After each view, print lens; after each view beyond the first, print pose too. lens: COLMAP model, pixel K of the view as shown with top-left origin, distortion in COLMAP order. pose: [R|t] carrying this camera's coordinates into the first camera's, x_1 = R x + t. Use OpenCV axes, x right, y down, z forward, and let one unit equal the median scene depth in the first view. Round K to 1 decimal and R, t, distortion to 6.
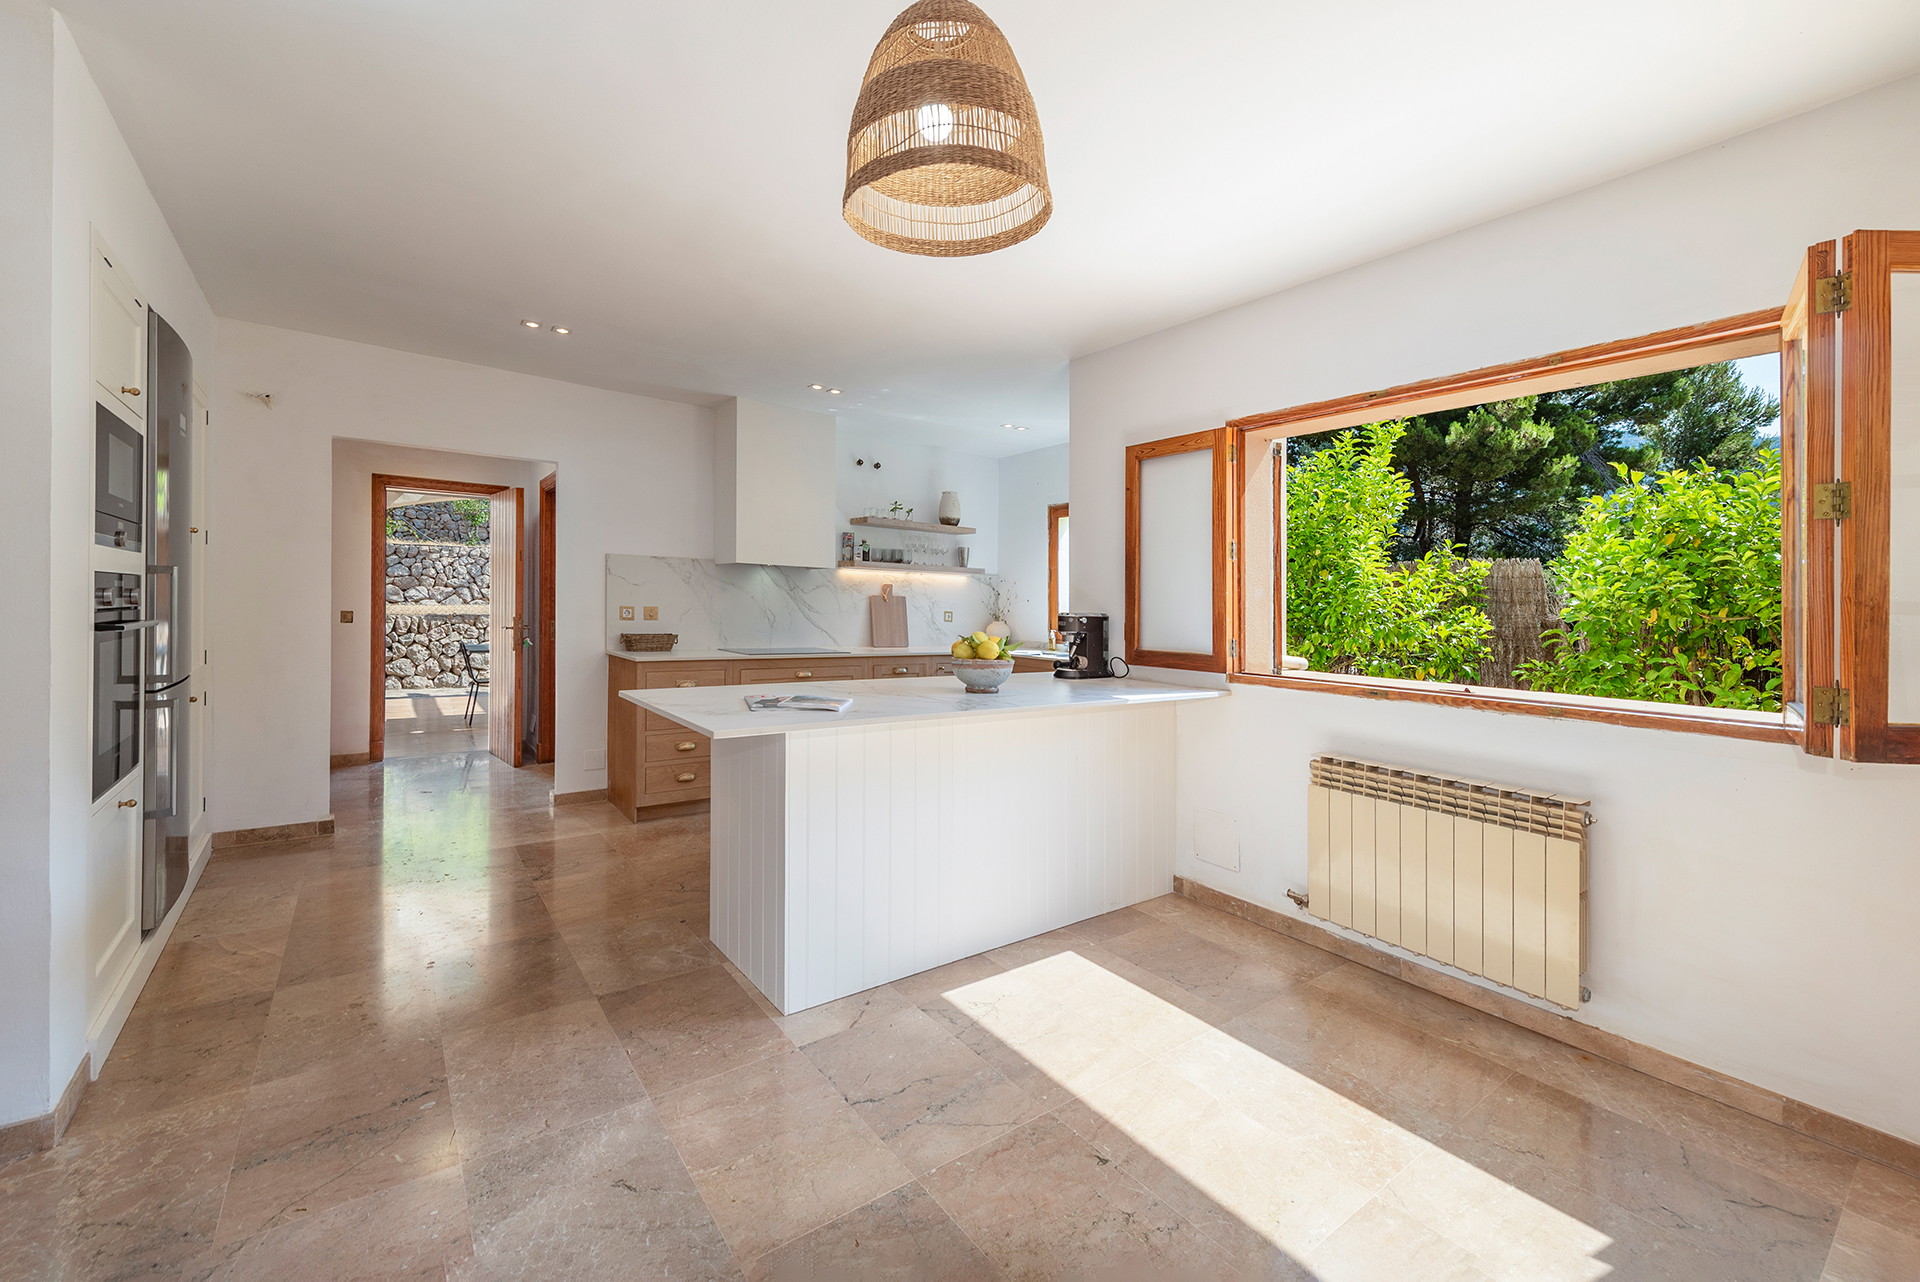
lens RADIAL K [[801.1, 0, 962.0], [0, 801.1, 603.8], [0, 0, 1]] dist [0.002172, 0.000045]
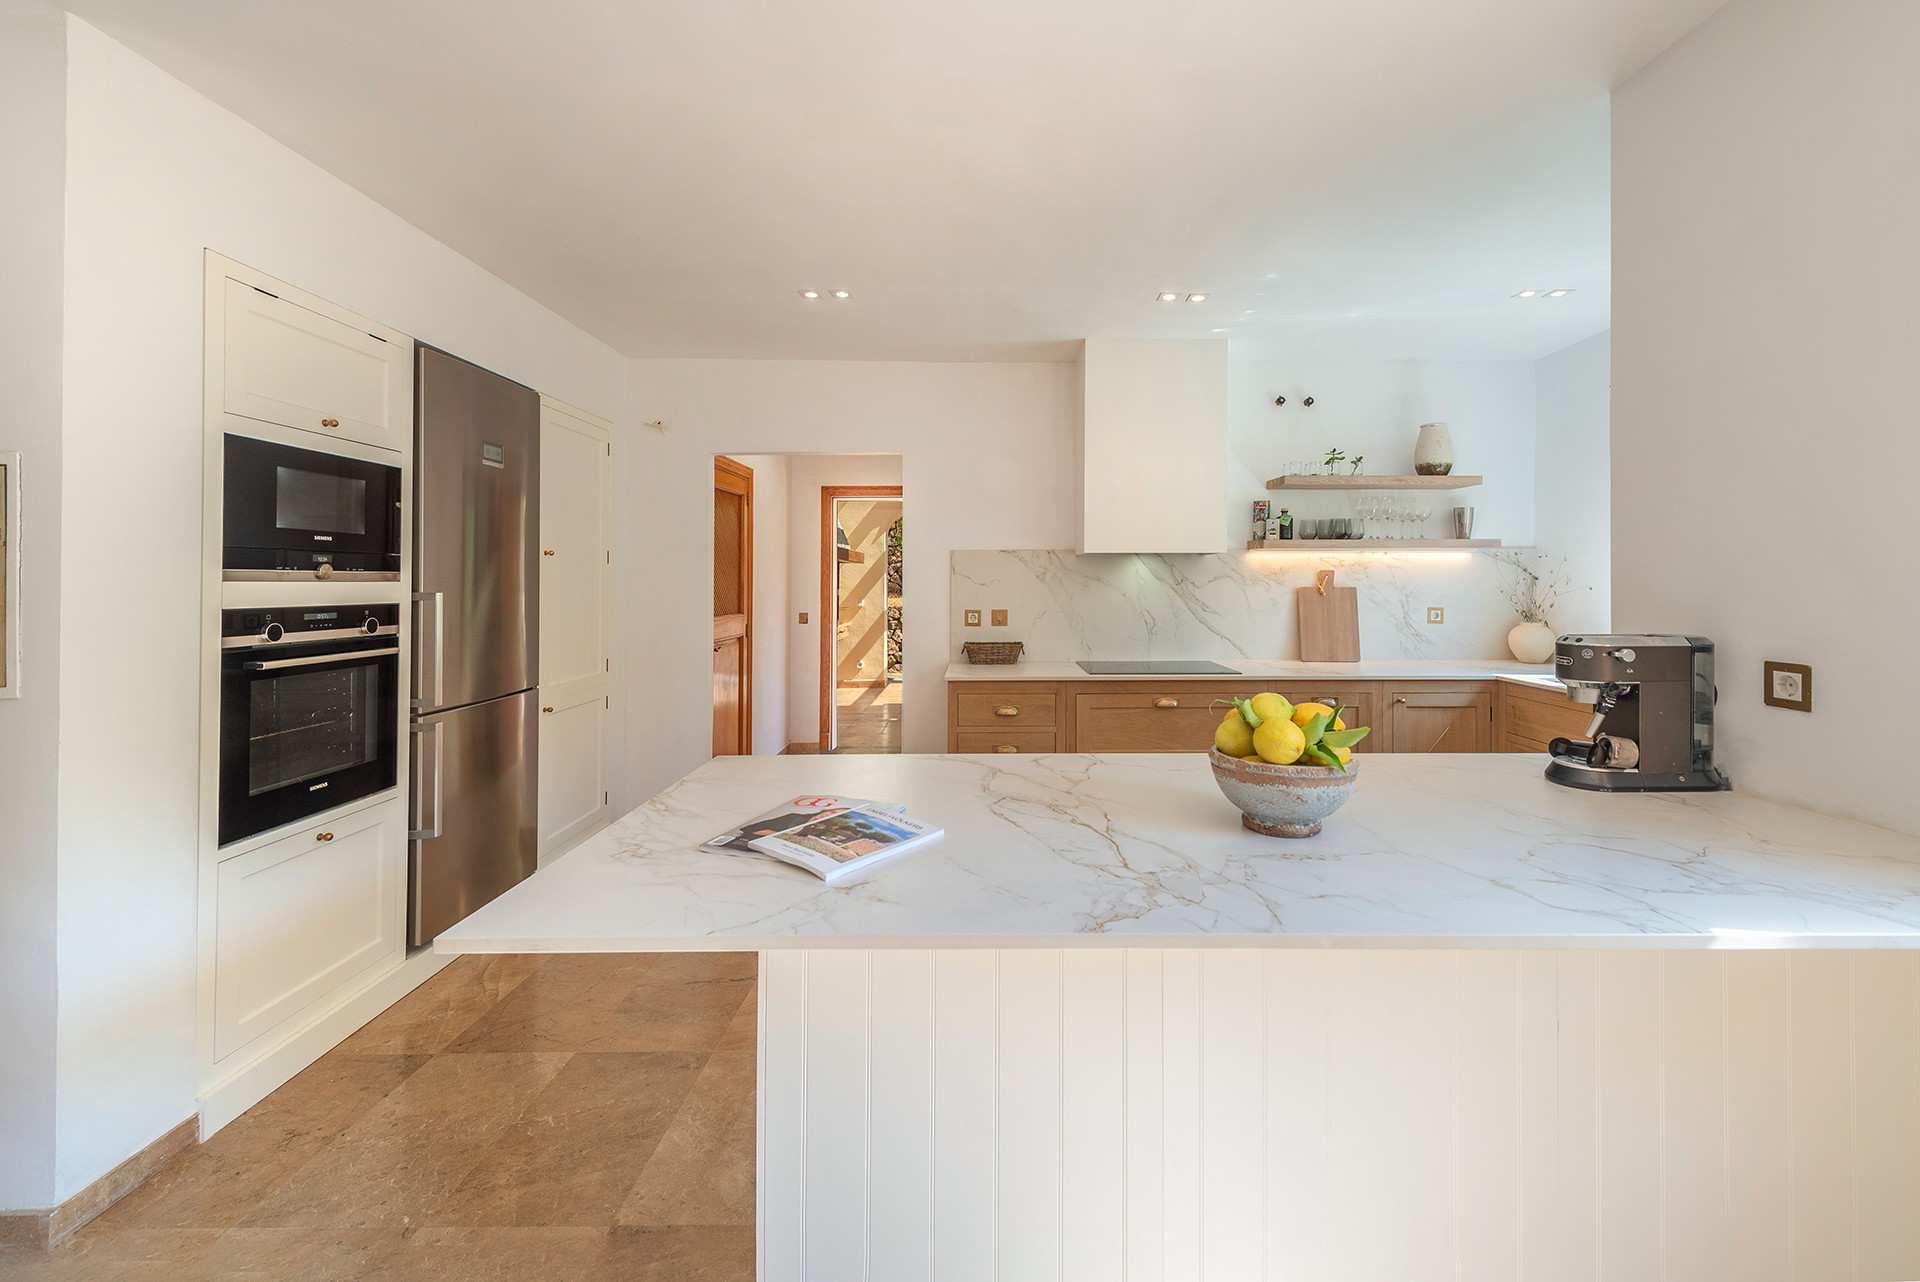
lens RADIAL K [[801.1, 0, 962.0], [0, 801.1, 603.8], [0, 0, 1]] dist [0.002172, 0.000045]
pose [[0.797887, -0.013102, -0.602665, 0.075867], [0.025112, 0.999618, 0.011514, -0.011874], [0.602284, -0.024321, 0.797912, 0.267605]]
